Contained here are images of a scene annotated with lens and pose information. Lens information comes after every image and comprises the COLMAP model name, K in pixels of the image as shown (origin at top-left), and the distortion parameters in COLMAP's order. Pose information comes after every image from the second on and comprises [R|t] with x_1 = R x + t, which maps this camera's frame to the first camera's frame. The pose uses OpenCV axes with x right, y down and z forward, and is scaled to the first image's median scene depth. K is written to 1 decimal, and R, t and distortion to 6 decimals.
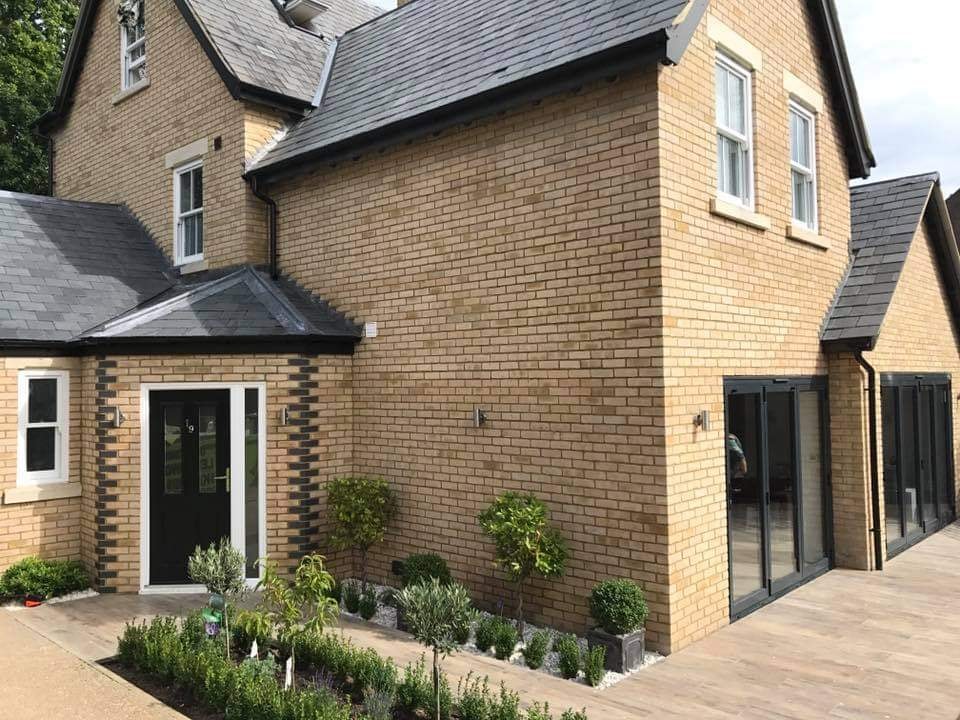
lens RADIAL K [[788.0, 0, 480.8], [0, 788.0, 351.7], [0, 0, 1]] dist [0.034106, -0.031957]
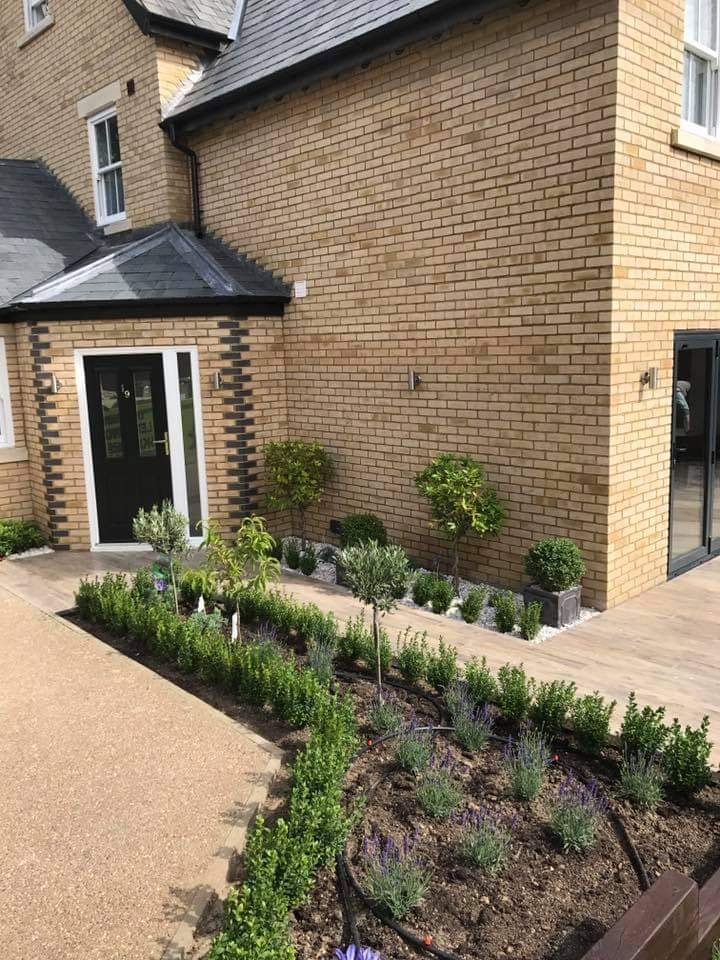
lens RADIAL K [[788.0, 0, 361.8], [0, 788.0, 468.7], [0, 0, 1]] dist [0.034106, -0.031957]
pose [[0.997772, -0.007476, -0.066302, -0.002692], [0.020265, 0.980715, 0.194391, 0.001285], [0.063571, -0.195301, 0.978681, 0.018487]]
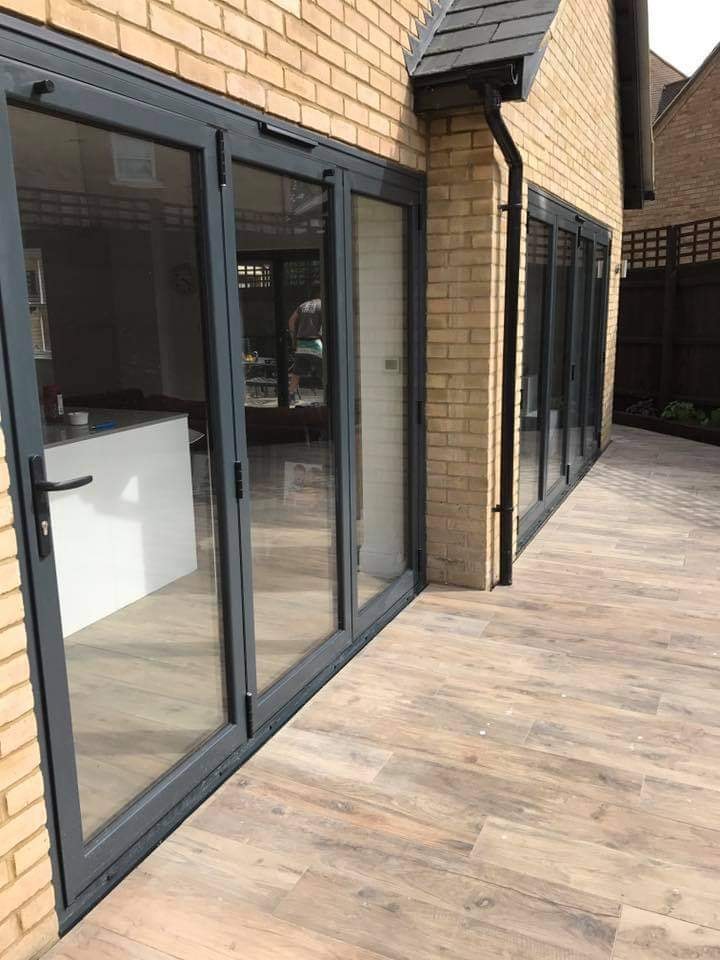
lens RADIAL K [[788.0, 0, 360.5], [0, 788.0, 473.2], [0, 0, 1]] dist [0.034106, -0.031957]
pose [[0.954155, -0.064778, 0.292218, 0.282767], [-0.009900, 0.968936, 0.247115, 0.087380], [-0.299148, -0.238679, 0.923874, 0.604615]]
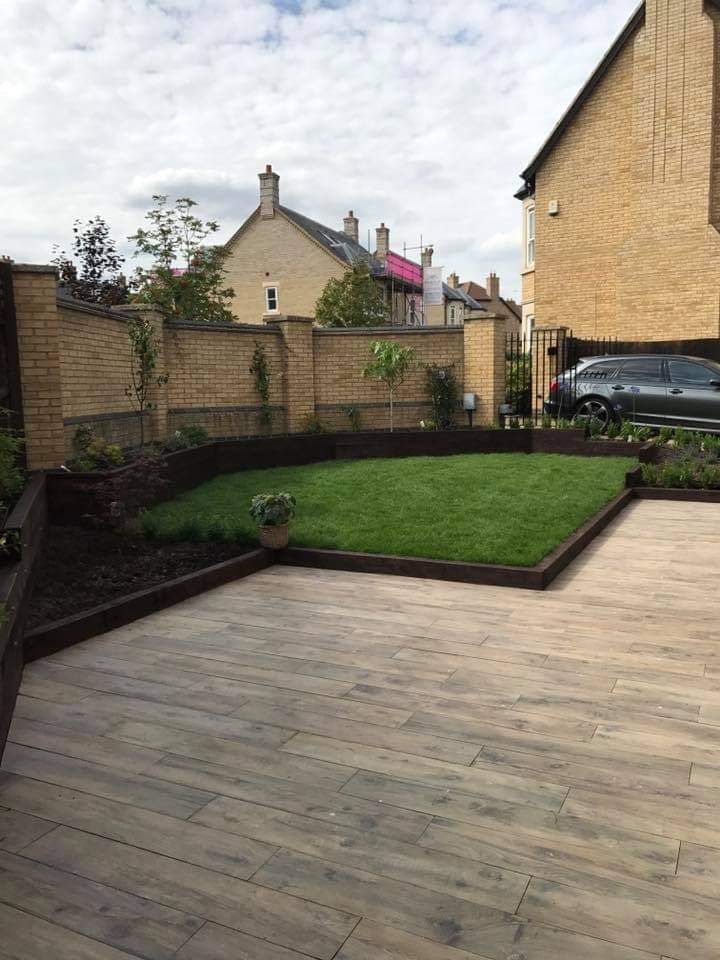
lens RADIAL K [[788.0, 0, 356.0], [0, 788.0, 463.0], [0, 0, 1]] dist [0.034106, -0.031957]
pose [[-0.962119, 0.058272, -0.266330, 0.940081], [0.042286, 0.996964, 0.065375, 0.107702], [0.269331, 0.051637, -0.961662, 1.462912]]
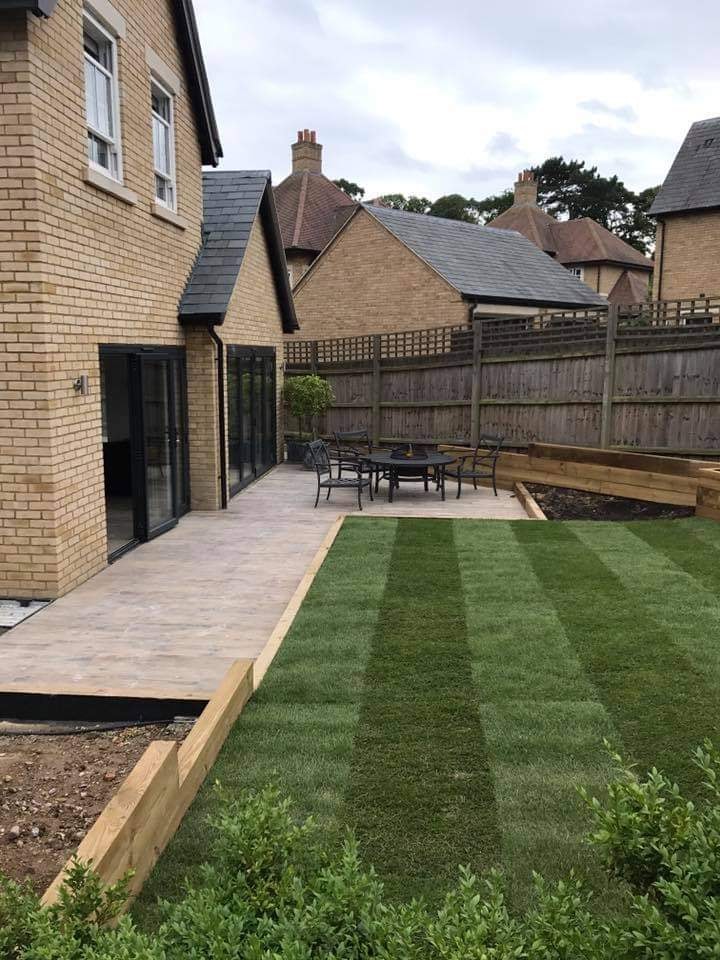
lens RADIAL K [[788.0, 0, 363.9], [0, 788.0, 465.8], [0, 0, 1]] dist [0.034106, -0.031957]
pose [[0.794859, -0.067885, 0.602984, -0.052123], [-0.041306, 0.985364, 0.165385, 0.001510], [-0.605386, -0.156365, 0.780421, -0.060983]]
